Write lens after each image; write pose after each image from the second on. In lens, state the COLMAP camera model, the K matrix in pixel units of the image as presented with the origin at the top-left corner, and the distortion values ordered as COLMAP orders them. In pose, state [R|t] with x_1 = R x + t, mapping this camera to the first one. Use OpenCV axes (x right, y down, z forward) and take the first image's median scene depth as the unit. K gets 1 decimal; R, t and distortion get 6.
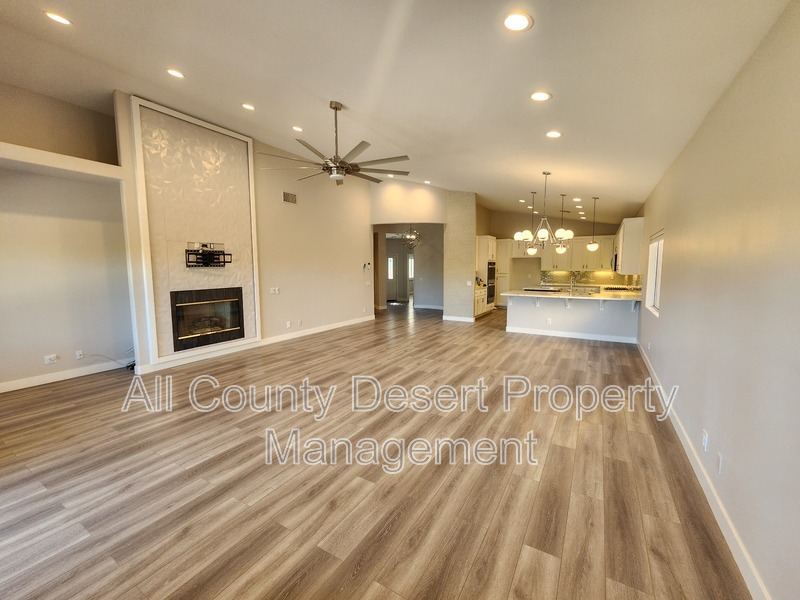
lens RADIAL K [[329.9, 0, 404.9], [0, 329.9, 295.7], [0, 0, 1]] dist [0.001995, 0.000116]
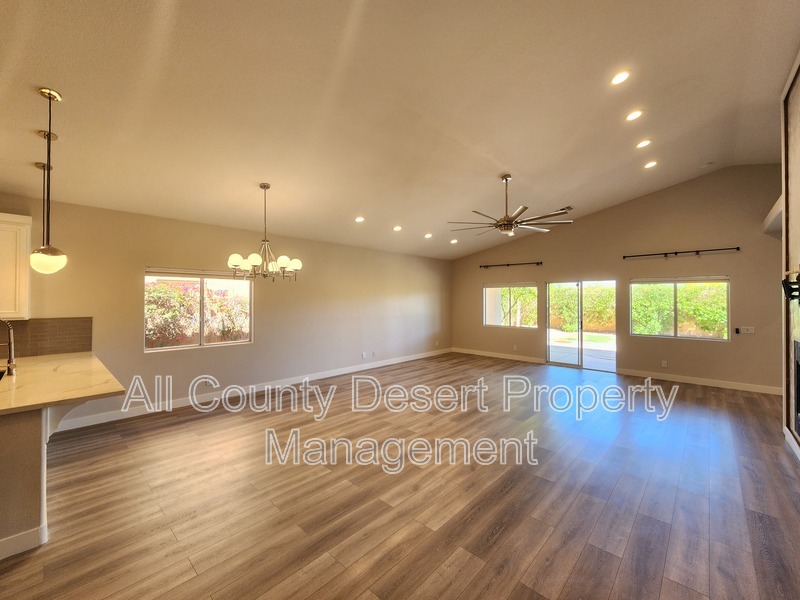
lens RADIAL K [[329.9, 0, 404.9], [0, 329.9, 295.7], [0, 0, 1]] dist [0.001995, 0.000116]
pose [[-0.979076, 0.003559, 0.203463, -0.052868], [0.019051, 0.997059, 0.074235, -0.139424], [-0.202600, 0.076558, -0.976264, 1.499739]]
